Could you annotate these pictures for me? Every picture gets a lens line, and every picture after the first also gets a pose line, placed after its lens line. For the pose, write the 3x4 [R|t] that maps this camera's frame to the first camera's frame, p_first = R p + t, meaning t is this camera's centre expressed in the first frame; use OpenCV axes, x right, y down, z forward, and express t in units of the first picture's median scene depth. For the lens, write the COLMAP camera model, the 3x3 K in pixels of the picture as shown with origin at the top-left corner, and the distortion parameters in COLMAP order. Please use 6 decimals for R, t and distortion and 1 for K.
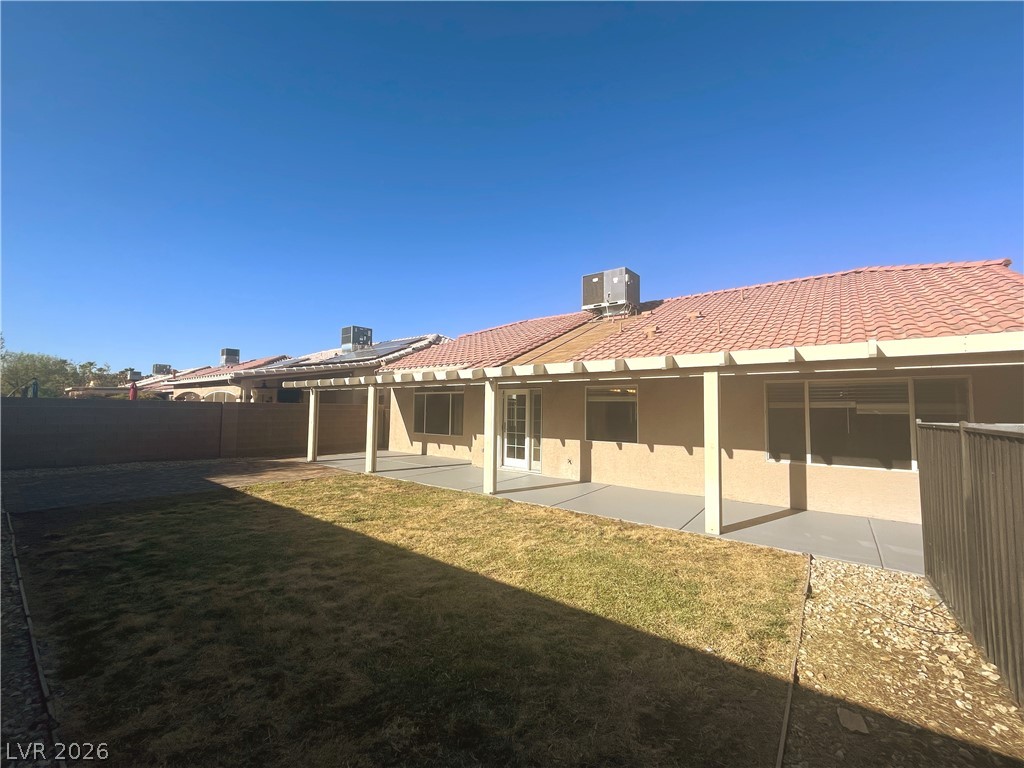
lens RADIAL K [[410.7, 0, 510.0], [0, 410.7, 378.1], [0, 0, 1]] dist [-0.000618, 0.000033]
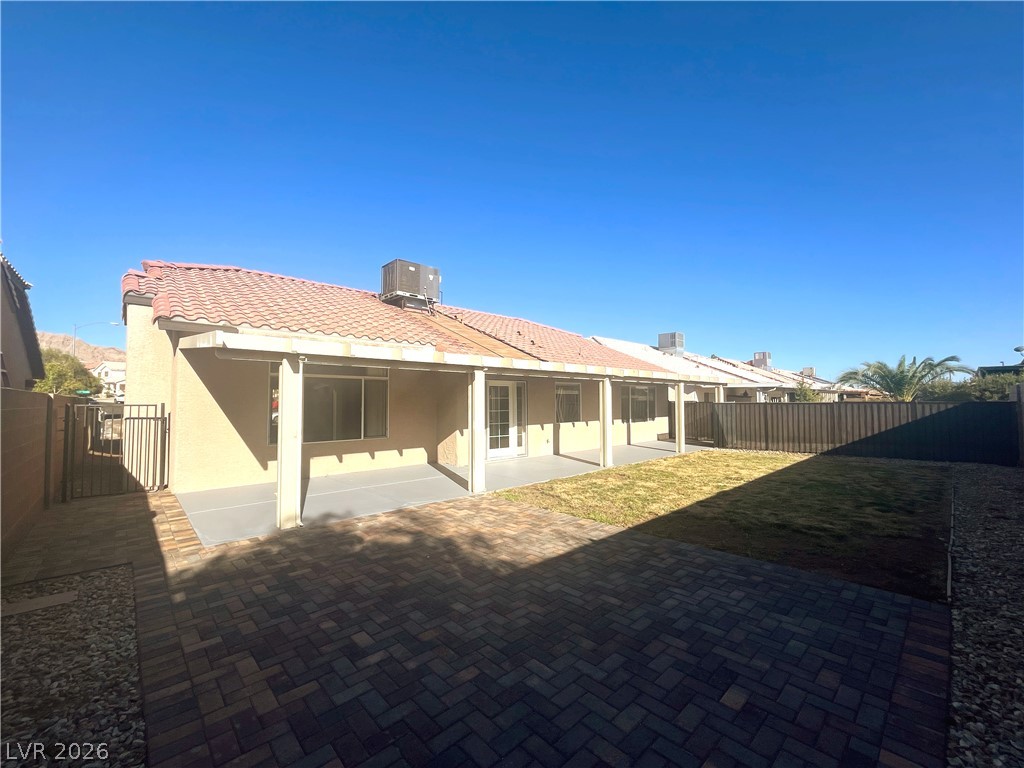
lens RADIAL K [[410.7, 0, 507.0], [0, 410.7, 388.4], [0, 0, 1]] dist [-0.000618, 0.000033]
pose [[0.146146, 0.024640, 0.988956, -1.029693], [-0.068393, 0.997549, -0.014747, 0.064000], [-0.986896, -0.065483, 0.147473, 0.875690]]
